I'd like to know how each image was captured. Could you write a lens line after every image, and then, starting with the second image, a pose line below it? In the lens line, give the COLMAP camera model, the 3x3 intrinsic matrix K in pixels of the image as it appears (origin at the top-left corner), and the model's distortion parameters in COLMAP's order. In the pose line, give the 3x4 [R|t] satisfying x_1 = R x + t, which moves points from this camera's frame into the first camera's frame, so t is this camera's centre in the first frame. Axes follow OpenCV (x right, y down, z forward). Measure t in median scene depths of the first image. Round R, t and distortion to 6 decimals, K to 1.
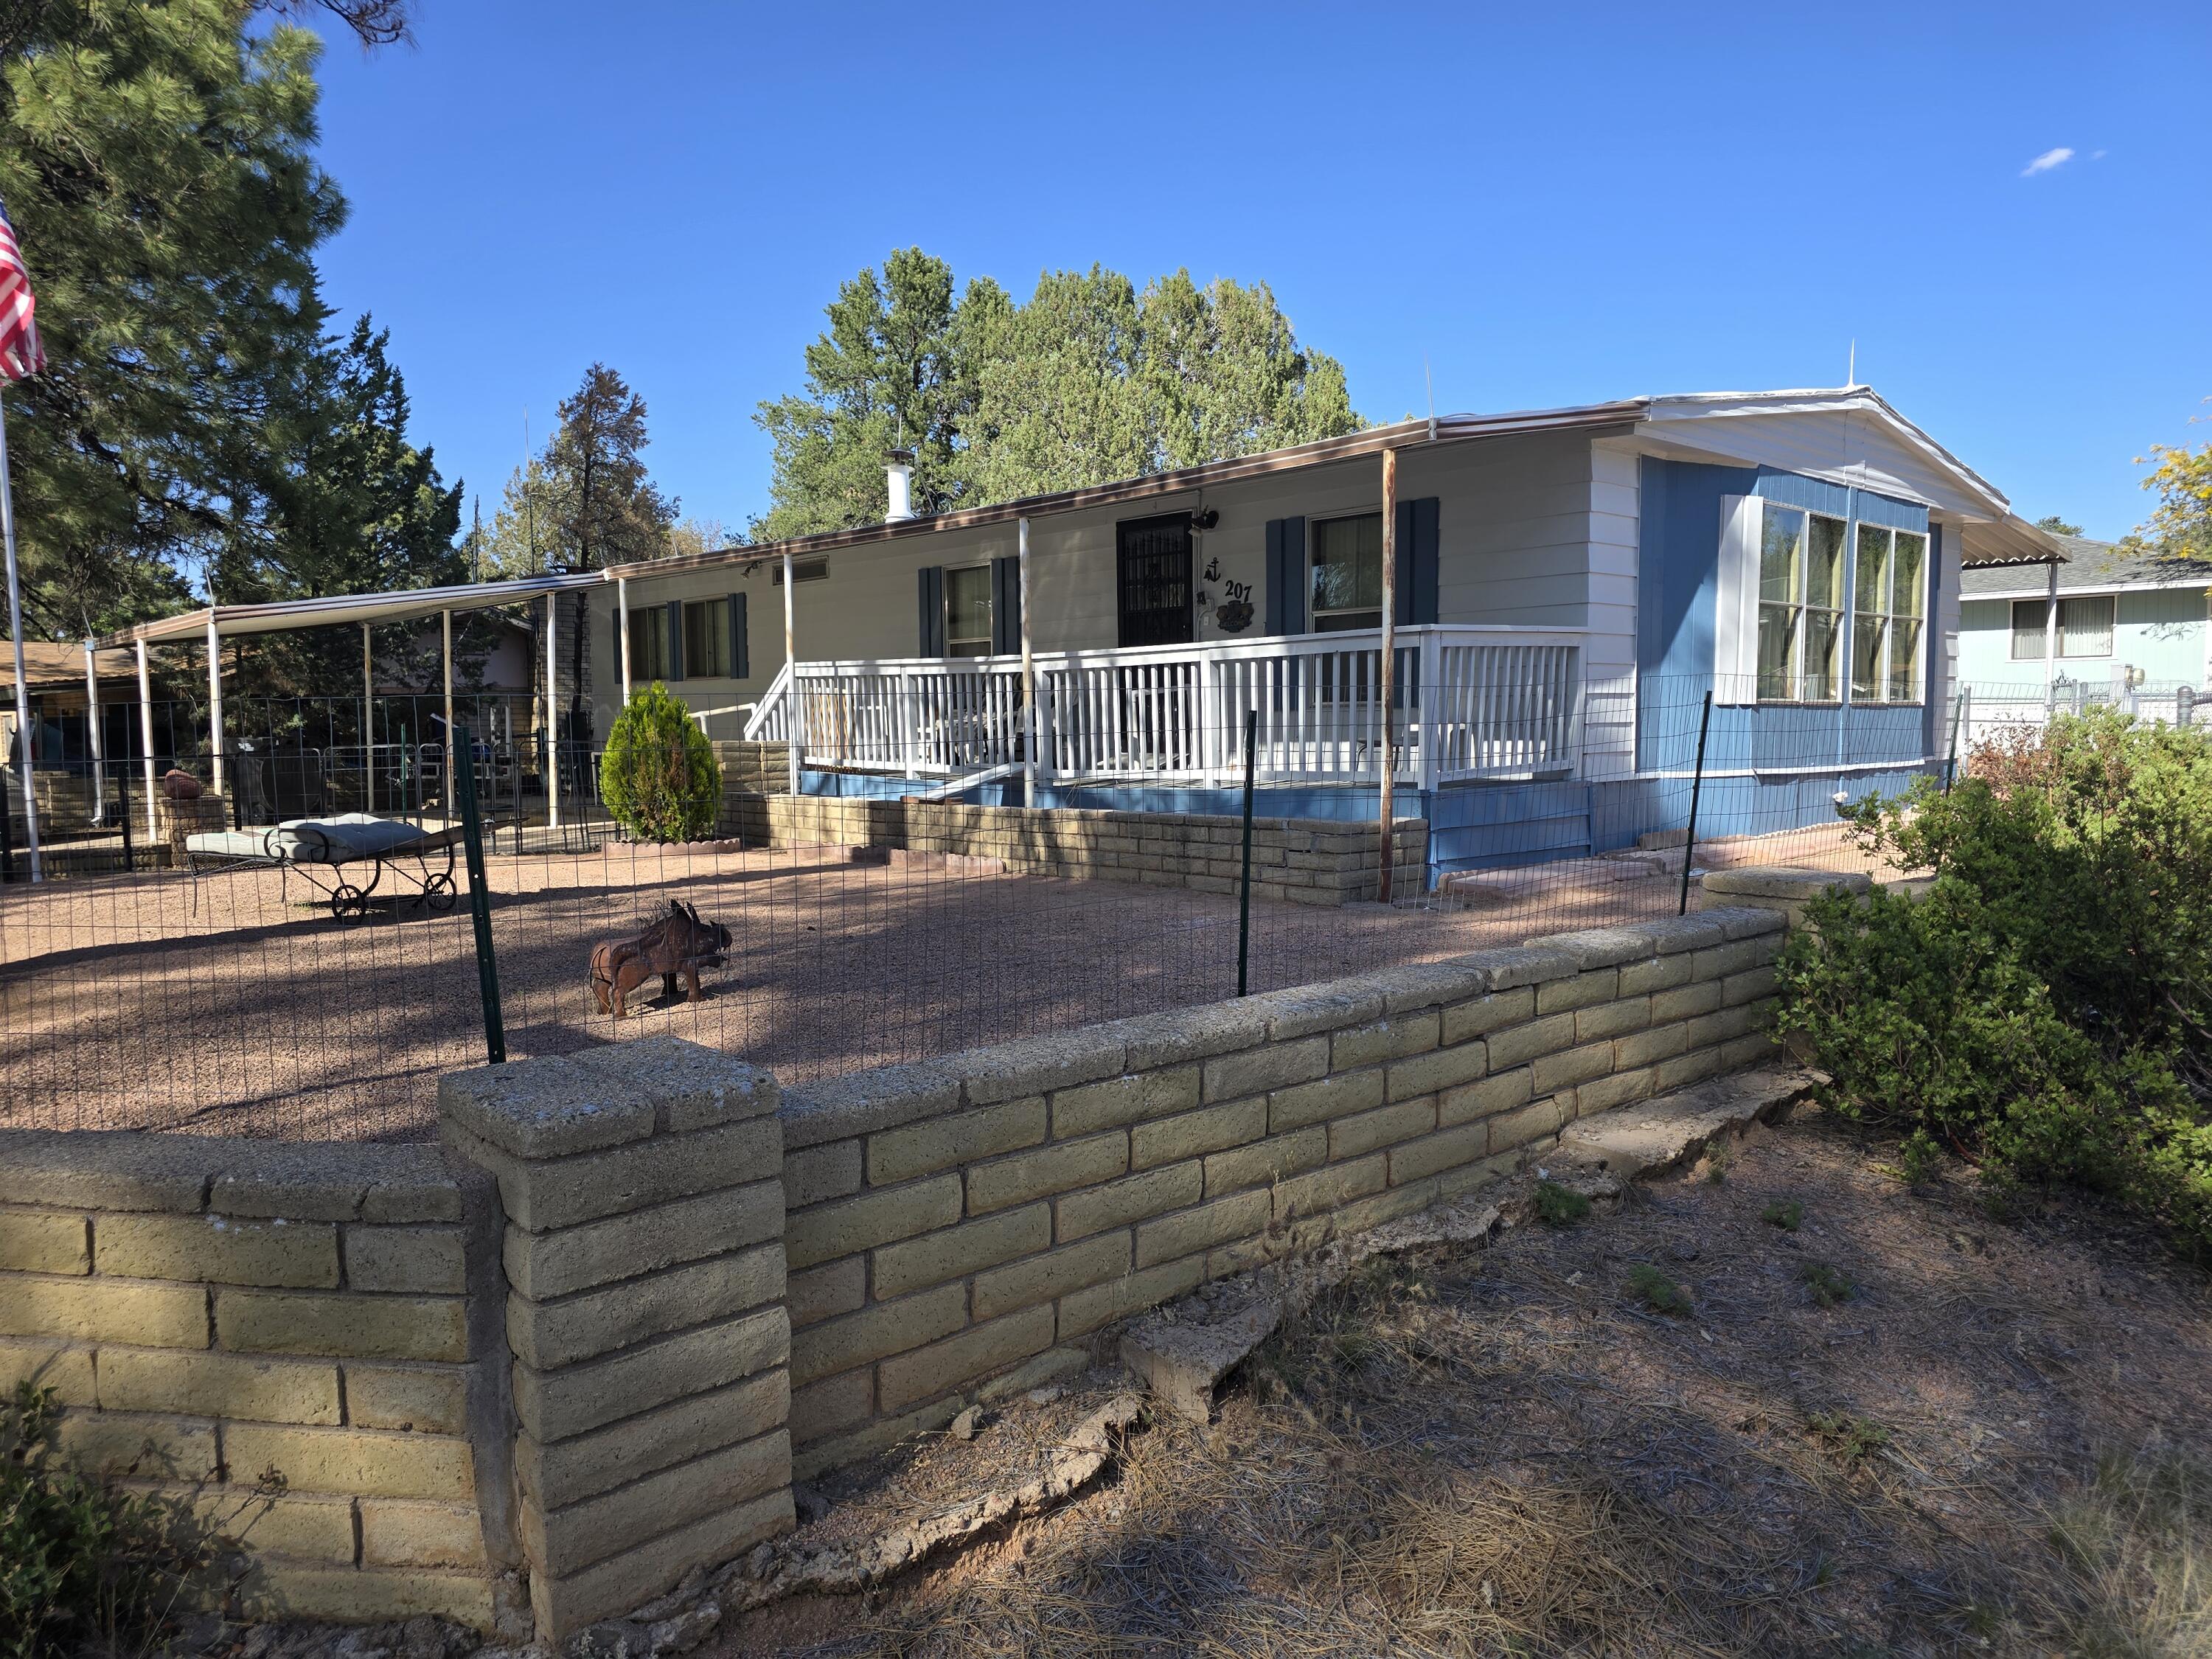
lens RADIAL K [[1476.5, 0, 1102.5], [0, 1476.5, 816.7], [0, 0, 1]] dist [0.047888, -0.040592]
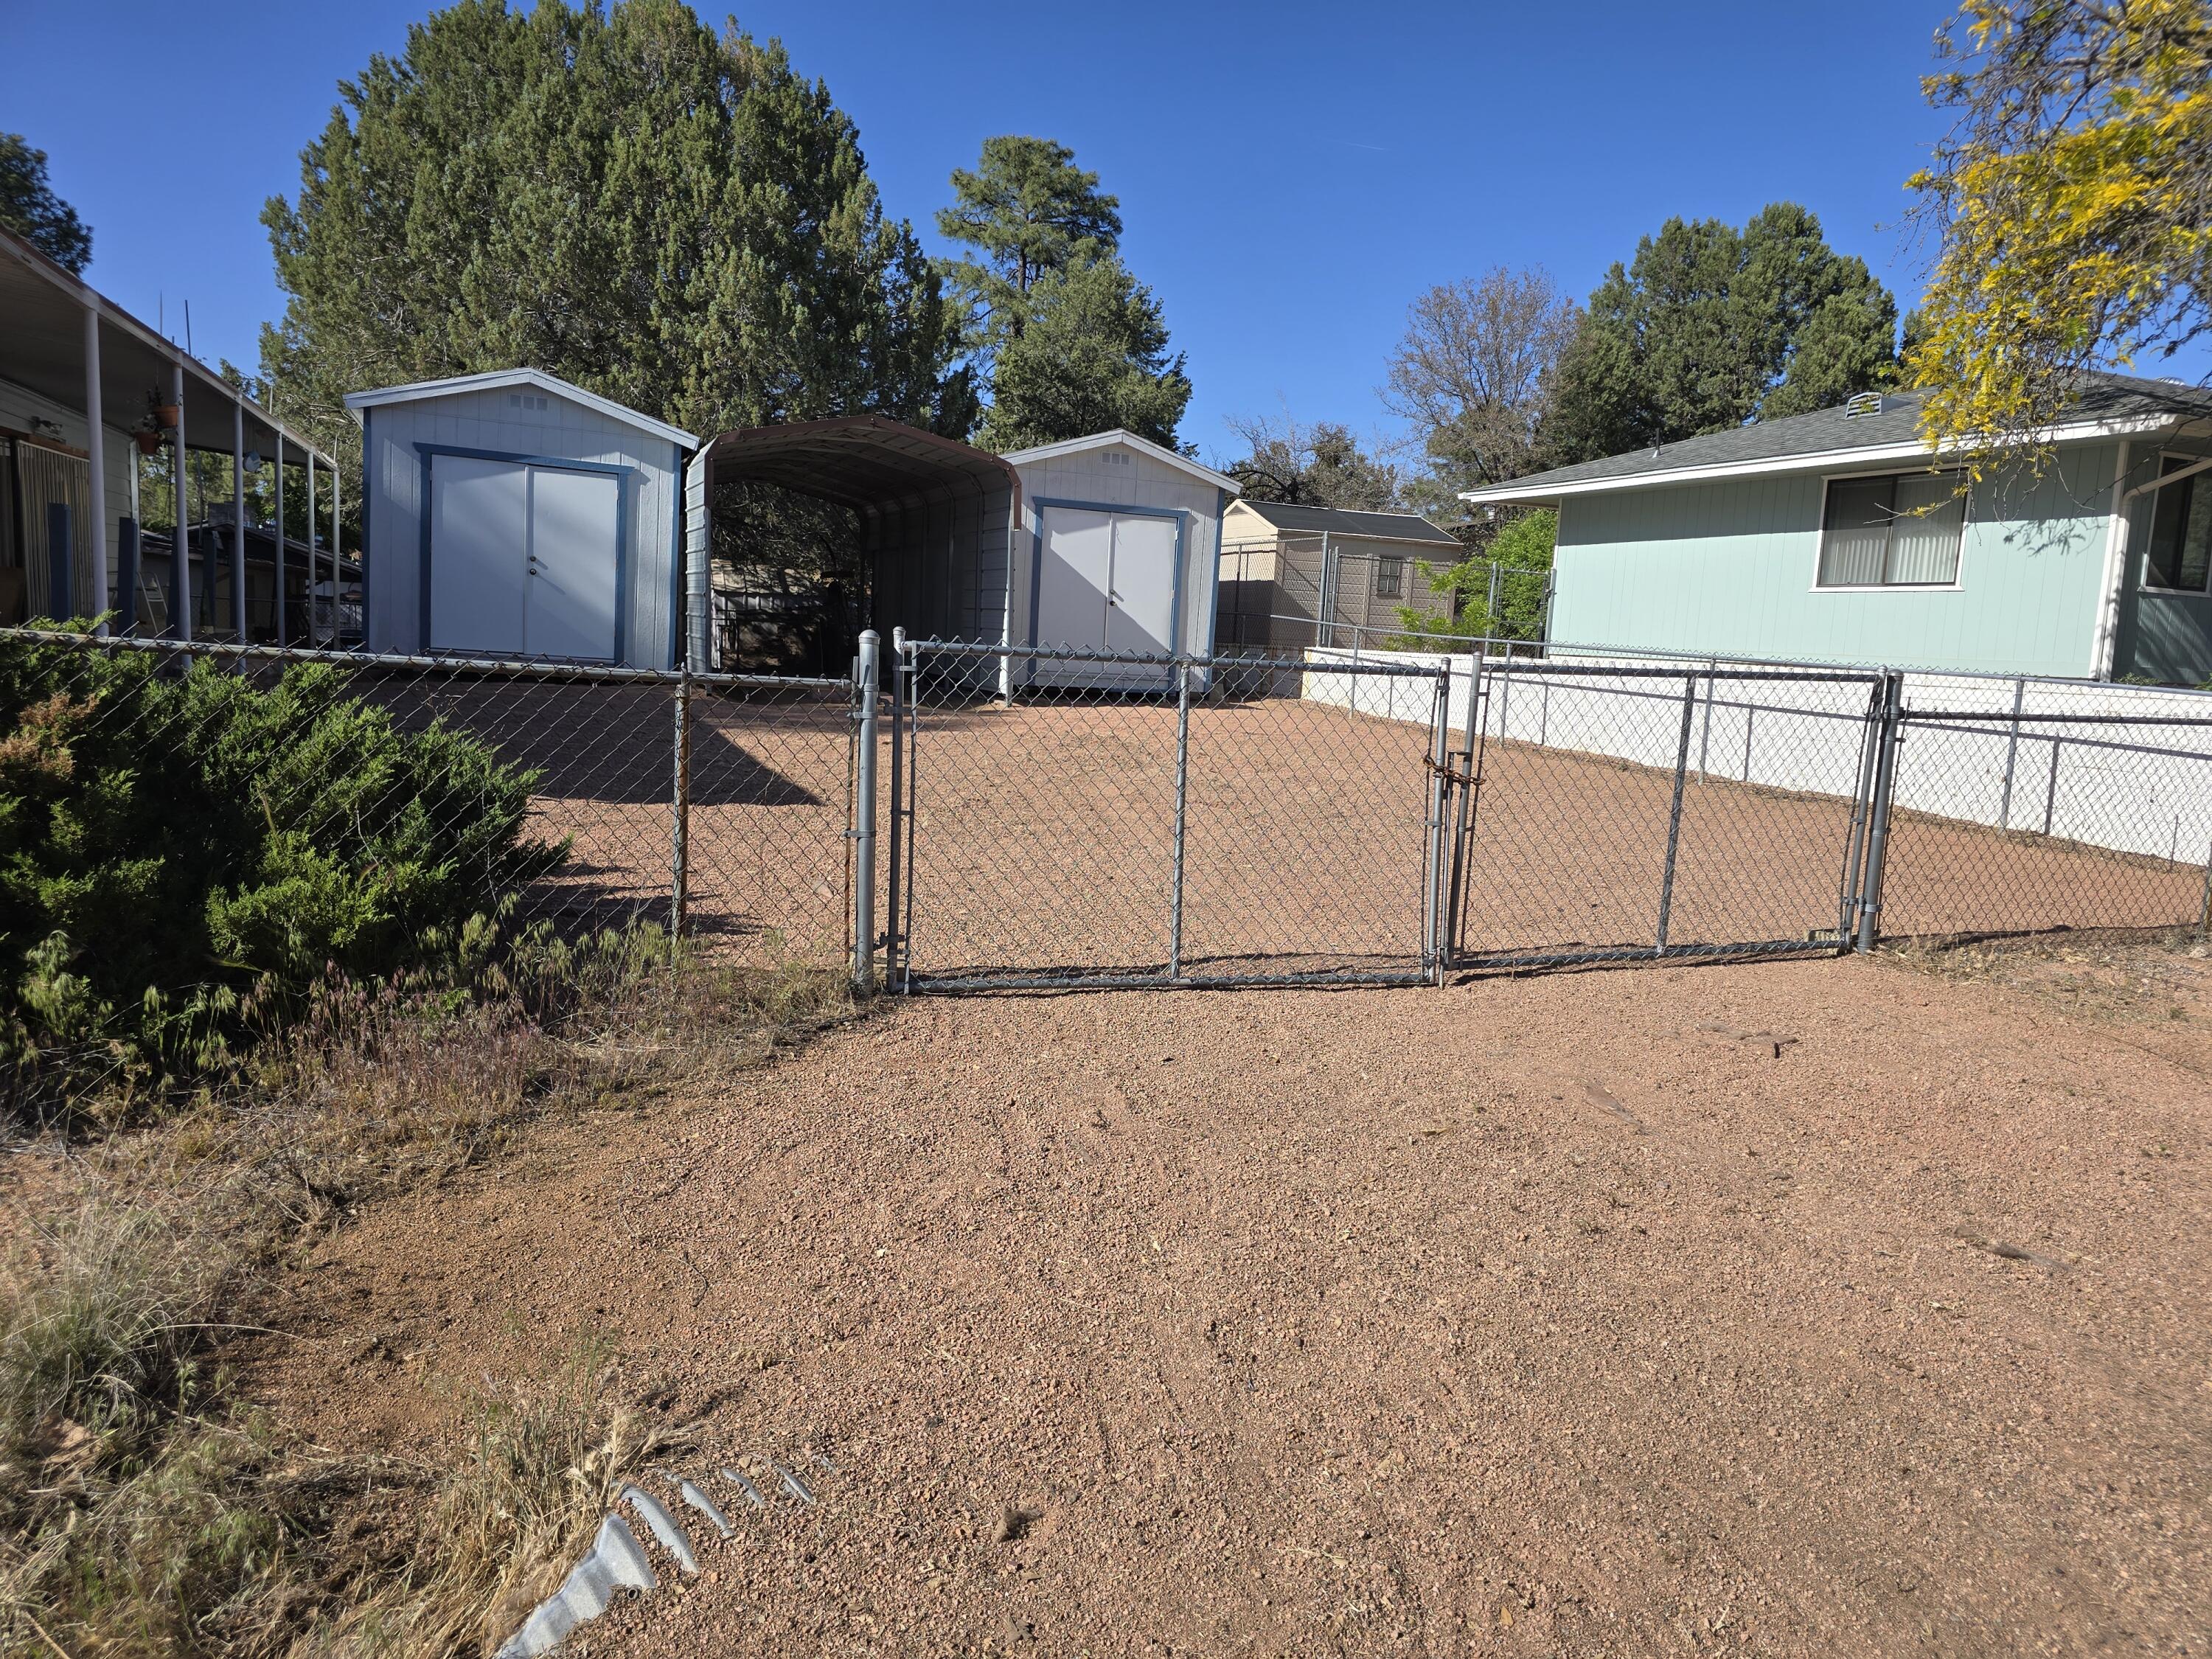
lens RADIAL K [[1476.5, 0, 1102.5], [0, 1476.5, 816.7], [0, 0, 1]] dist [0.047888, -0.040592]
pose [[0.922567, 0.116913, -0.367697, 1.479320], [-0.095141, 0.992492, 0.076860, -0.100287], [0.373922, -0.035925, 0.926764, 1.040939]]
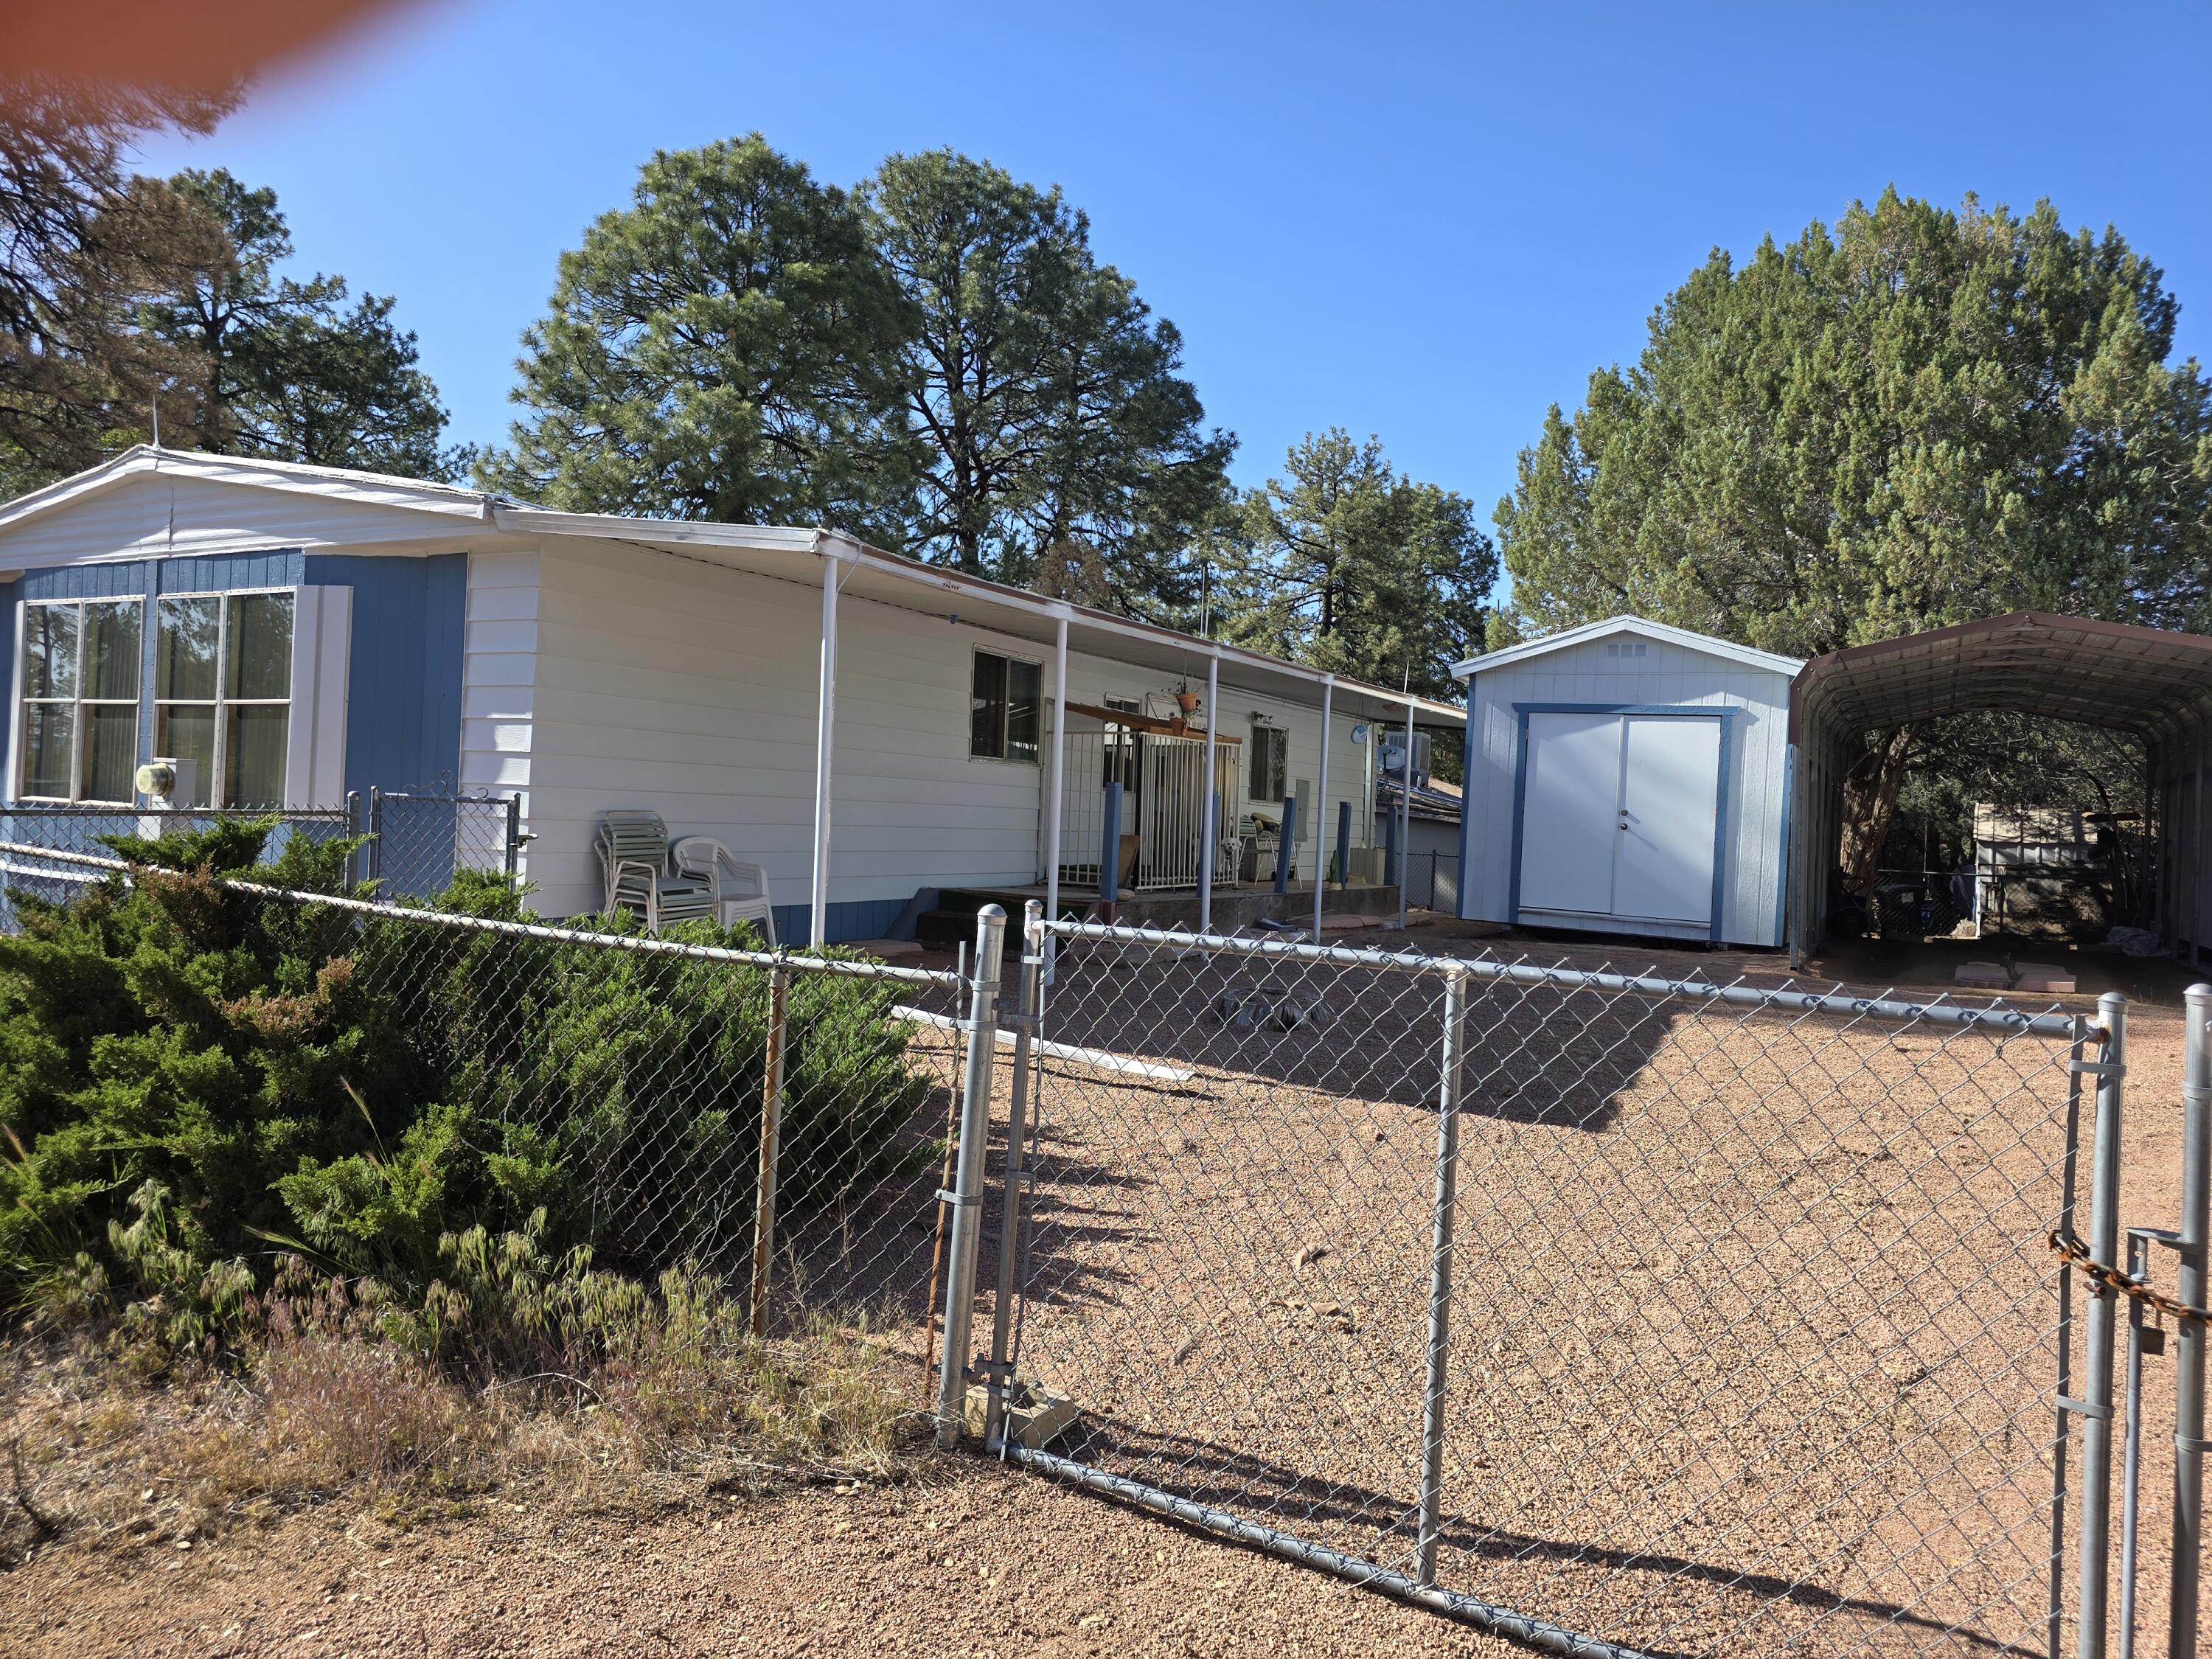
lens RADIAL K [[1476.5, 0, 1102.5], [0, 1476.5, 816.7], [0, 0, 1]] dist [0.047888, -0.040592]
pose [[0.303504, 0.030955, -0.952327, 1.535955], [-0.102660, 0.994716, -0.000385, -0.128944], [0.947284, 0.097883, 0.305078, 1.292540]]
